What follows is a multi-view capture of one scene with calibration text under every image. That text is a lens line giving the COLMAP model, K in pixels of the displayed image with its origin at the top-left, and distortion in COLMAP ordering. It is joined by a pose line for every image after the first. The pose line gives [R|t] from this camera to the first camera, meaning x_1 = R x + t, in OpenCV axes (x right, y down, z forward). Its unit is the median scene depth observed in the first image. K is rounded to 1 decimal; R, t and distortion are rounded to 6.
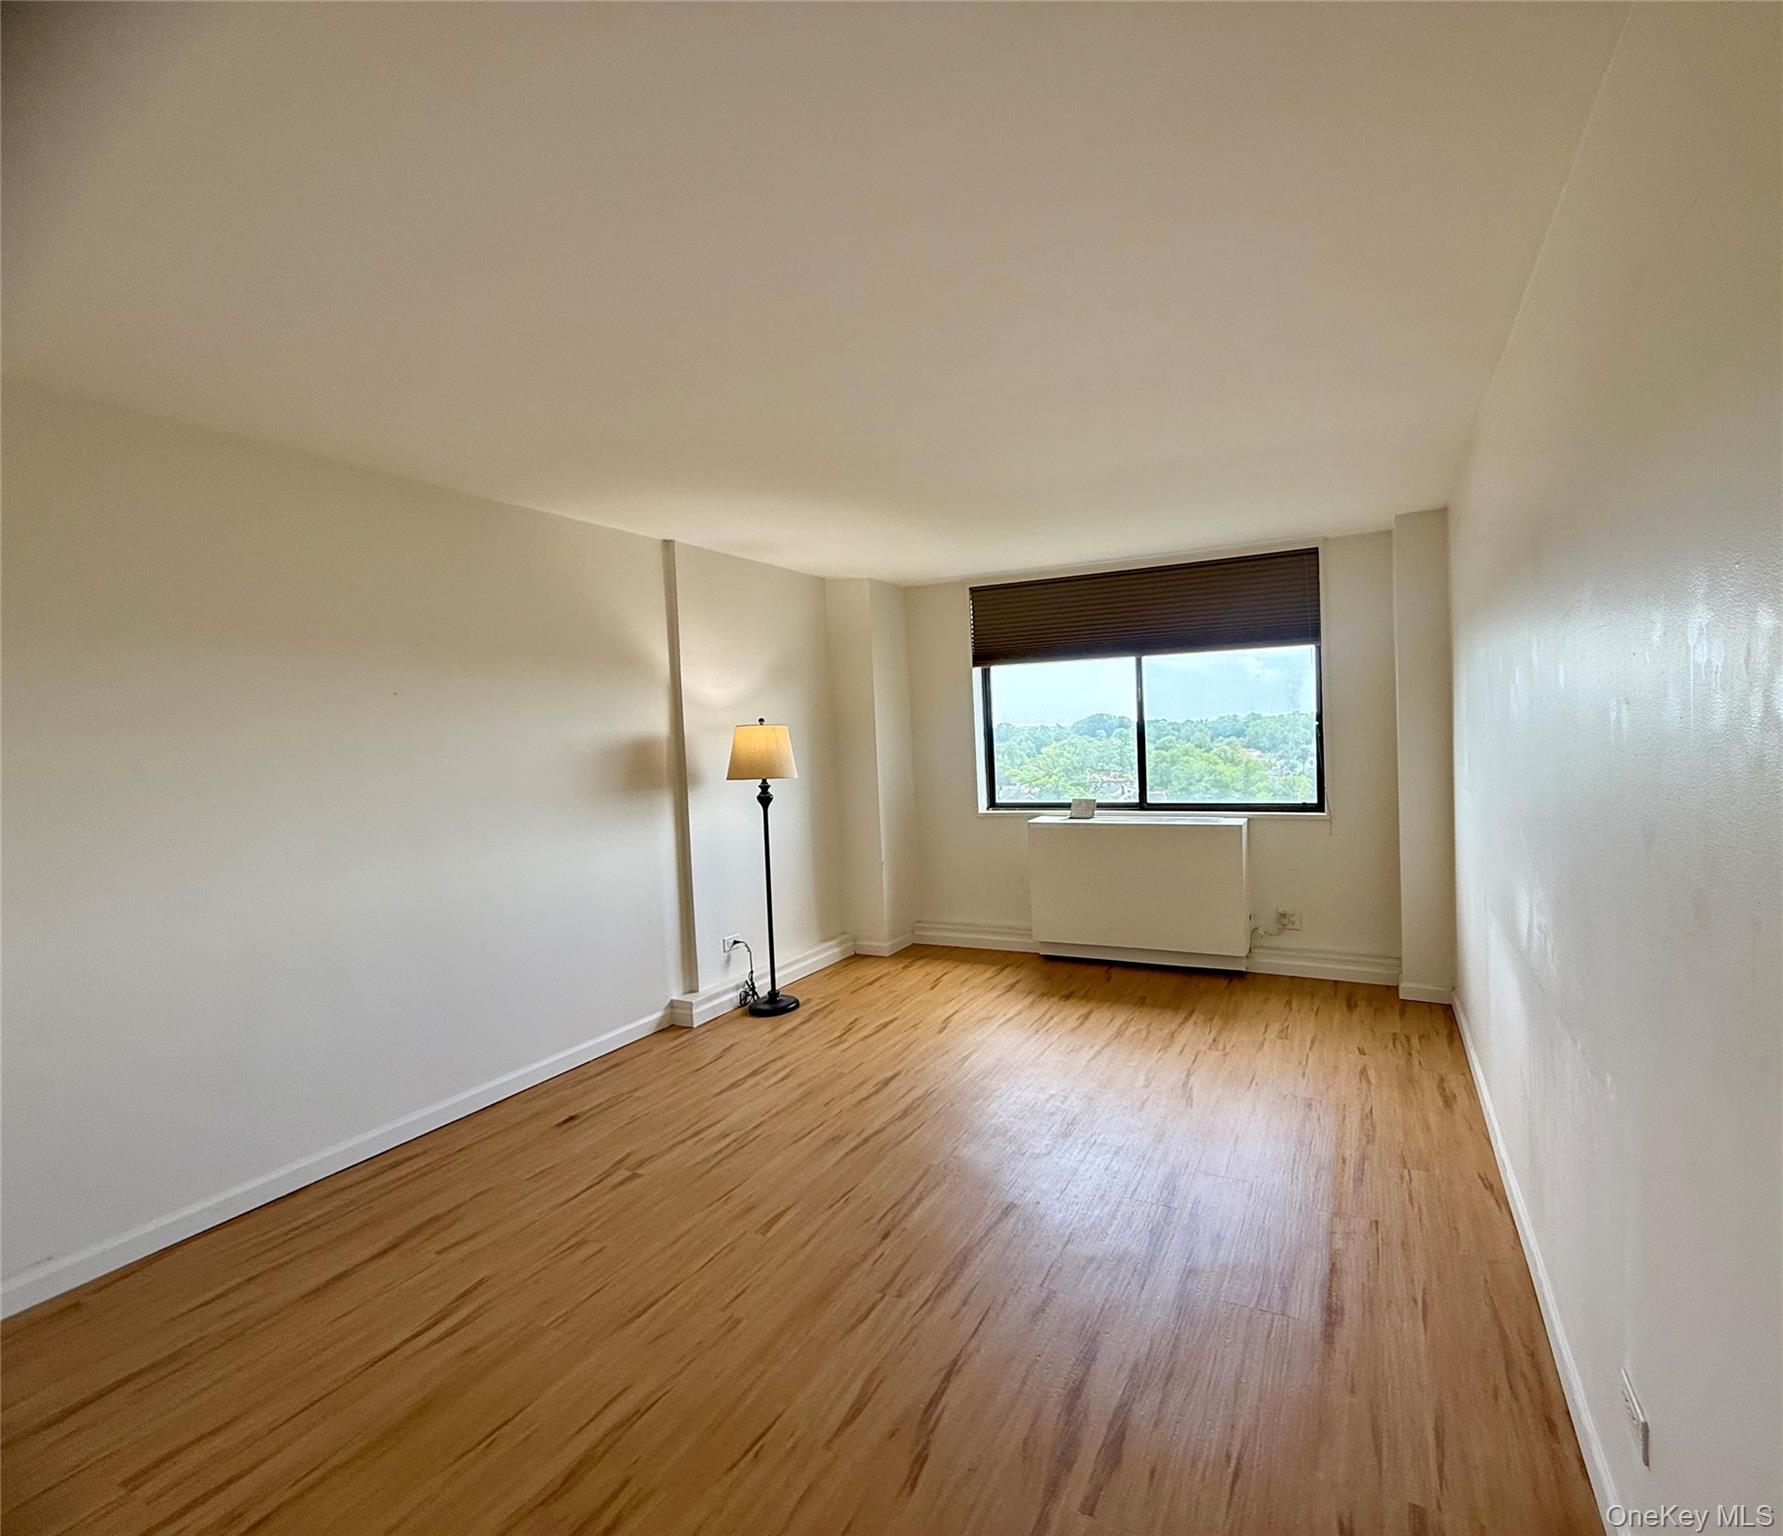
lens RADIAL K [[1007.6, 0, 891.8], [0, 1007.6, 769.1], [0, 0, 1]] dist [-0.003903, 0.001865]
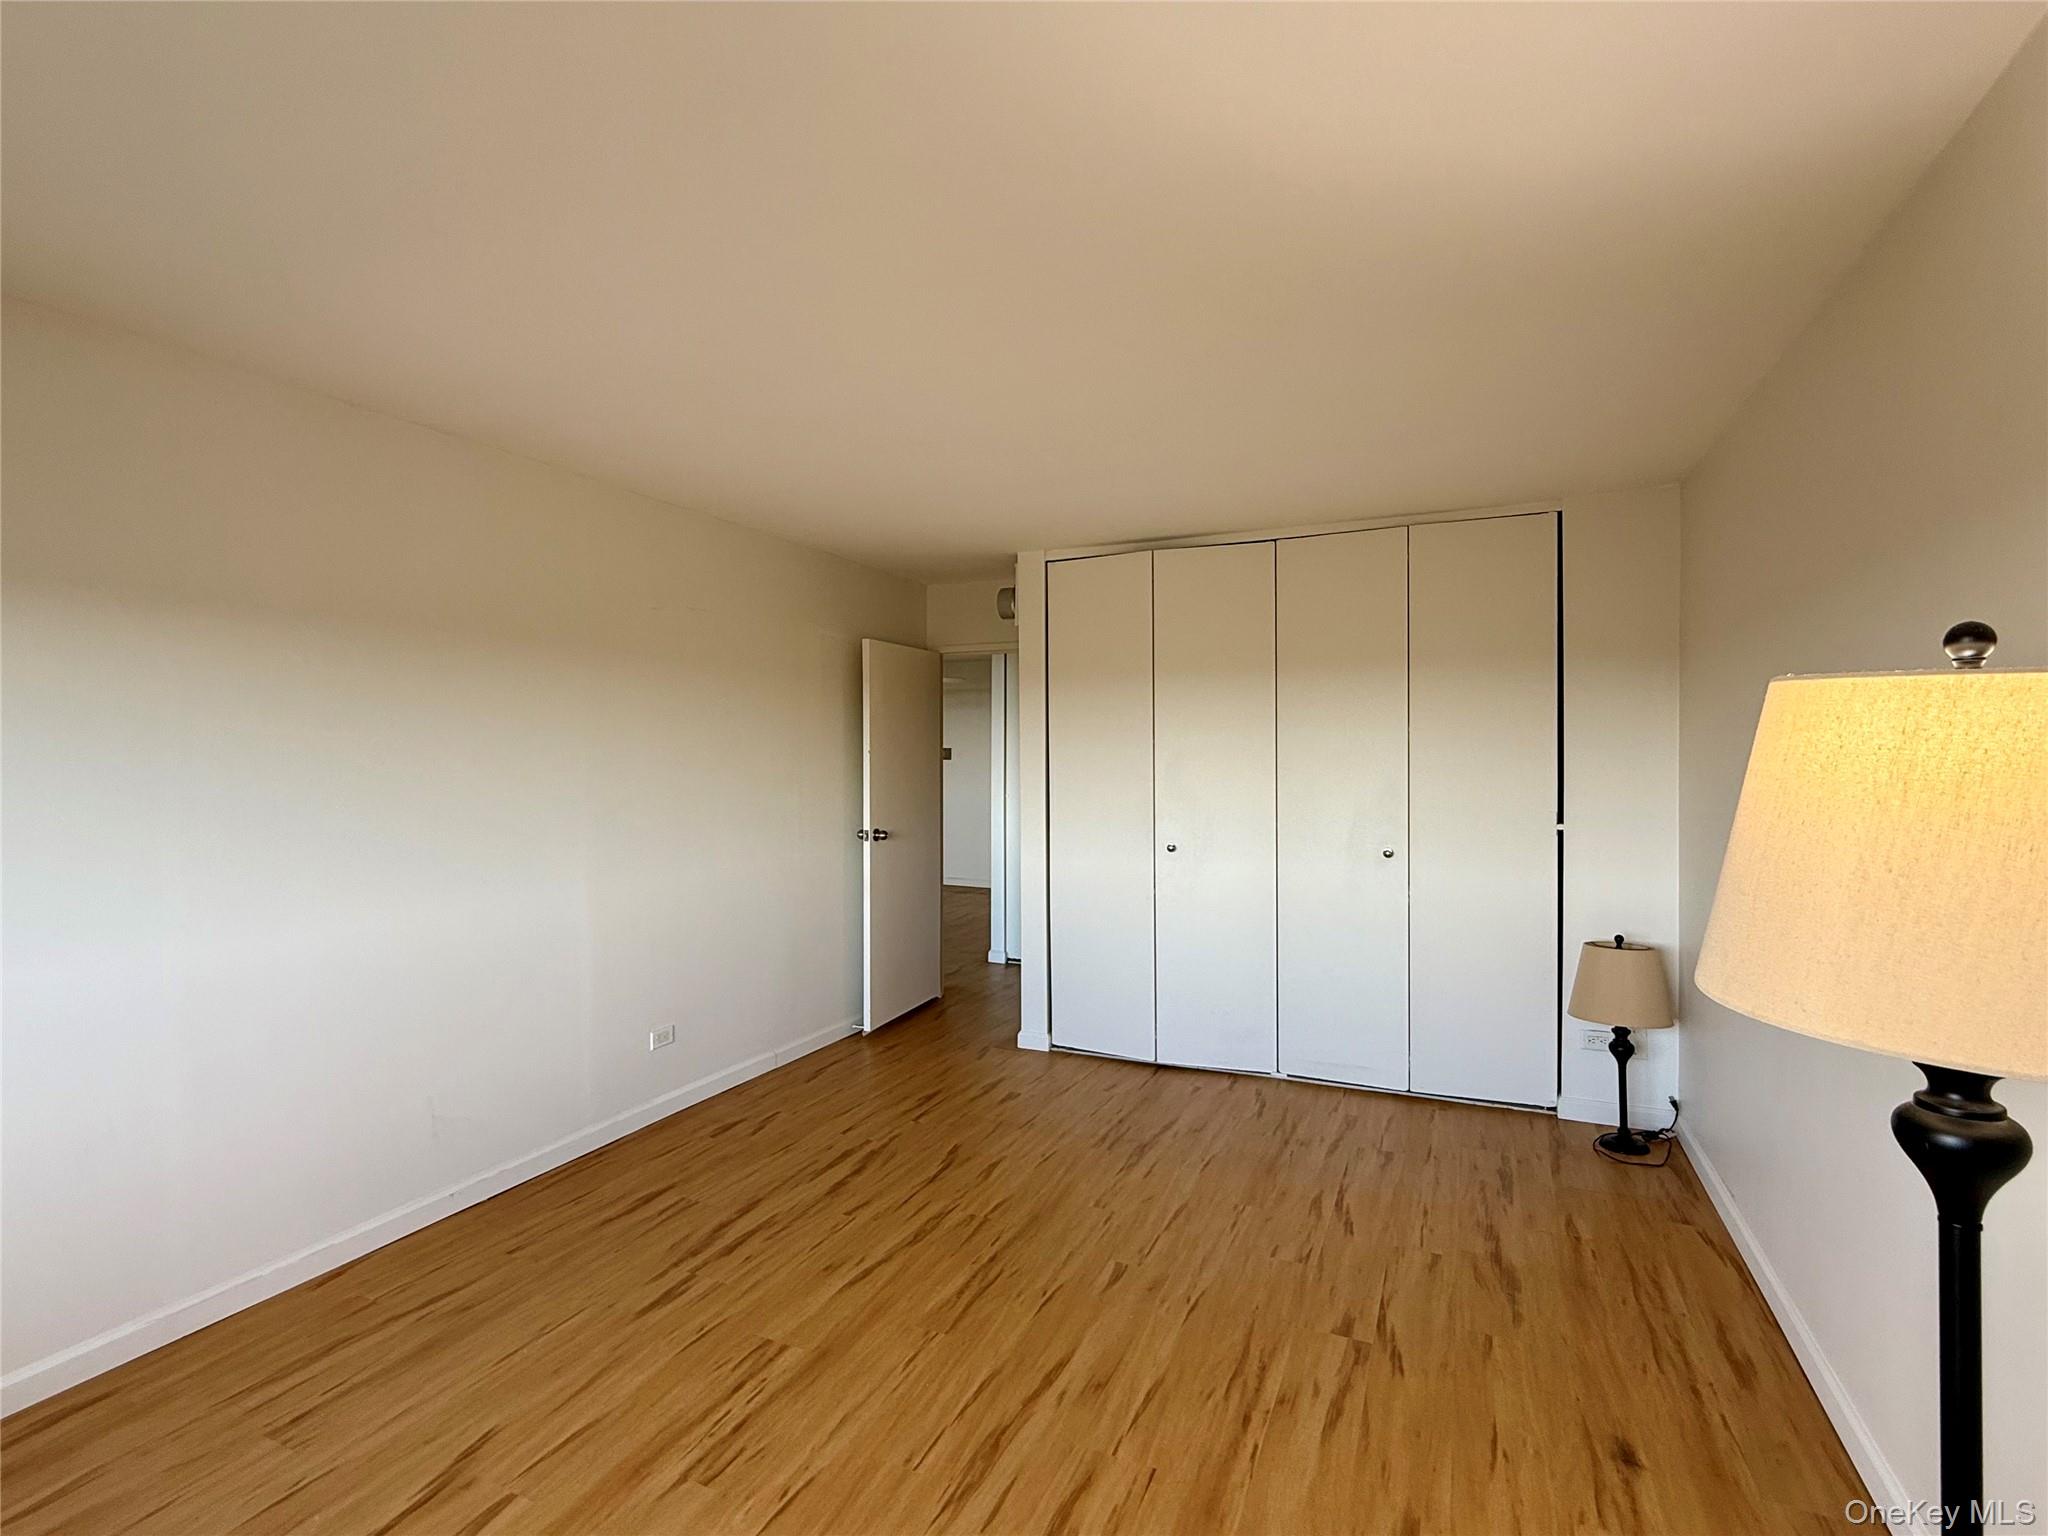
lens RADIAL K [[956.2, 0, 1023.7], [0, 956.2, 763.8], [0, 0, 1]] dist [-0.000246, -0.000016]
pose [[-0.992014, 0.034294, -0.121372, 0.054937], [0.028843, 0.998507, 0.046386, -0.061497], [0.122782, 0.042515, -0.991523, 1.727438]]
